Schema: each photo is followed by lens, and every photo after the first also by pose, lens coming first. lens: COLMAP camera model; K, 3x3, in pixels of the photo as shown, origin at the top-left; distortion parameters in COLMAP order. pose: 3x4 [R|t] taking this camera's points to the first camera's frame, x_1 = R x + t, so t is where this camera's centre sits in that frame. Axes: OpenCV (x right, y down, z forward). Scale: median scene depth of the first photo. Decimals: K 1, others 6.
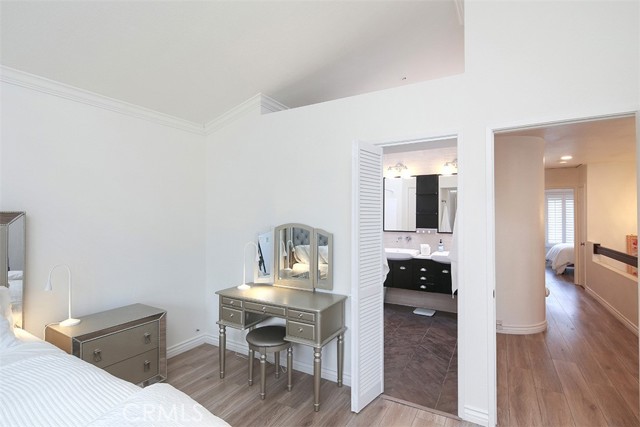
lens RADIAL K [[311.9, 0, 321.2], [0, 311.9, 213.3], [0, 0, 1]] dist [-0.000666, 0.000217]
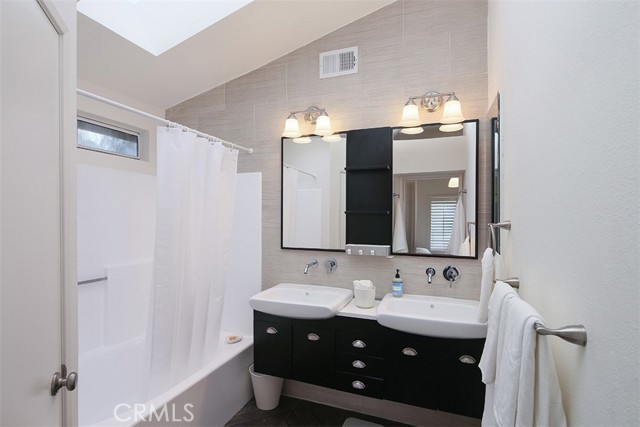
lens RADIAL K [[311.9, 0, 319.6], [0, 311.9, 216.4], [0, 0, 1]] dist [-0.000666, 0.000217]
pose [[0.988615, -0.000890, 0.150467, 0.196578], [0.000990, 0.999999, -0.000589, 0.007386], [-0.150467, 0.000731, 0.988615, 0.547659]]
